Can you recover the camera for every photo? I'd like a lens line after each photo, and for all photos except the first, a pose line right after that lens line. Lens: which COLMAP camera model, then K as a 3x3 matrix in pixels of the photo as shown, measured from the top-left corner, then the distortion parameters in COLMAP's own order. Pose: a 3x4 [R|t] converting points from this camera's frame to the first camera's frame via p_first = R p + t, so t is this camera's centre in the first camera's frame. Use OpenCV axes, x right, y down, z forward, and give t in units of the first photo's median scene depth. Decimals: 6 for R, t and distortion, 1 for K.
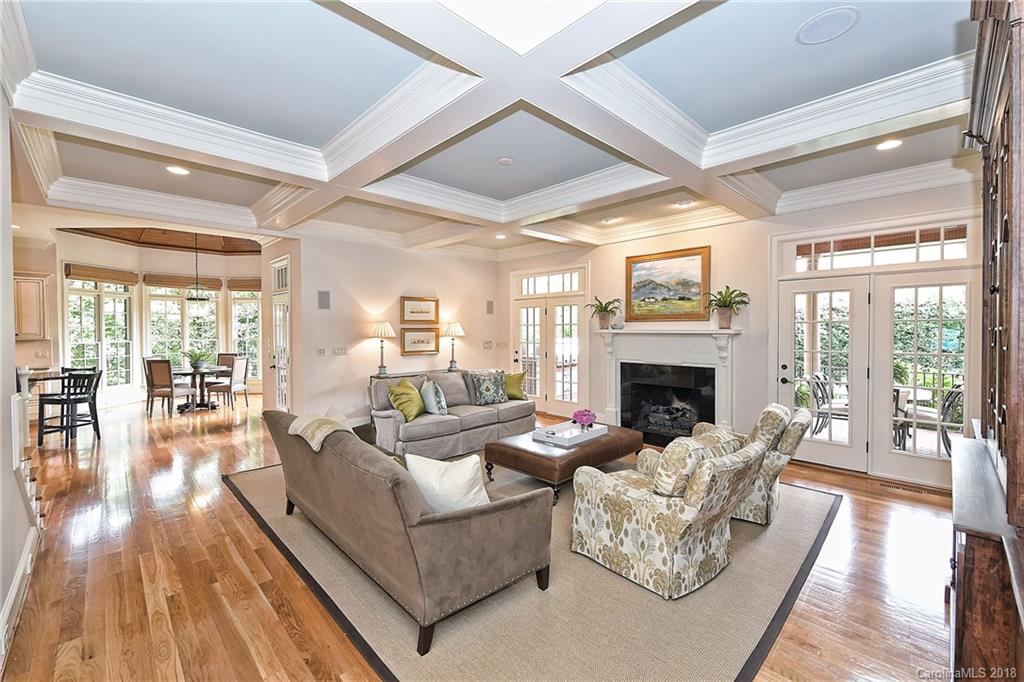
lens RADIAL K [[421.6, 0, 508.3], [0, 421.6, 336.2], [0, 0, 1]] dist [-0.004304, -0.000302]
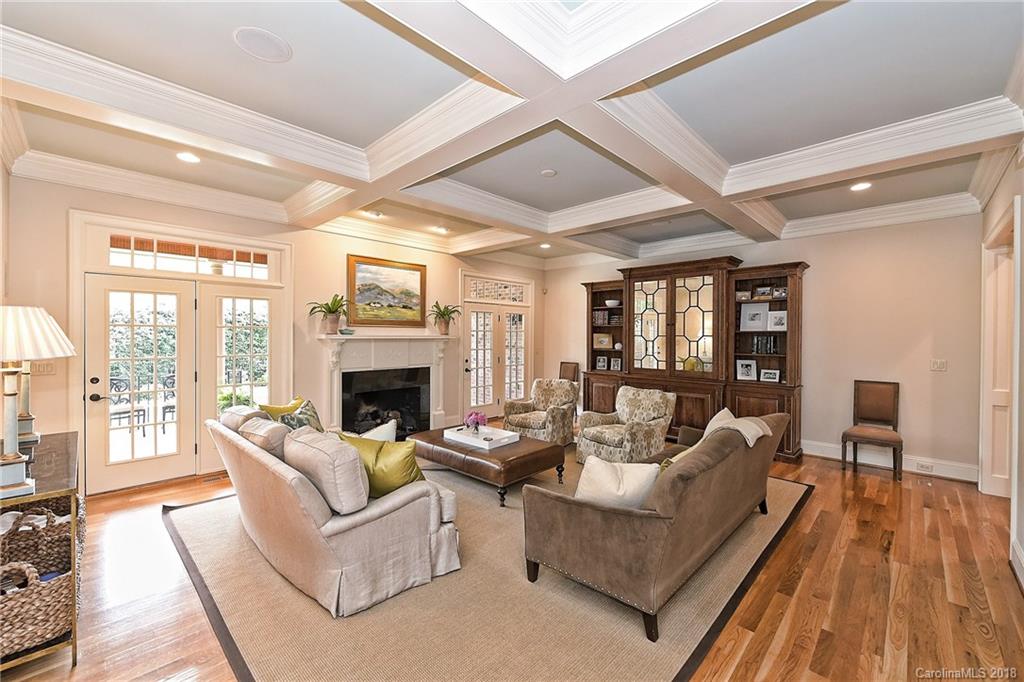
lens RADIAL K [[434.5, 0, 513.2], [0, 434.5, 318.5], [0, 0, 1]] dist [0.000823, -0.000037]
pose [[-0.054646, 0.038138, 0.997777, -0.687703], [0.013148, 0.999211, -0.037473, -0.012159], [-0.998419, 0.011071, -0.055105, 0.732964]]
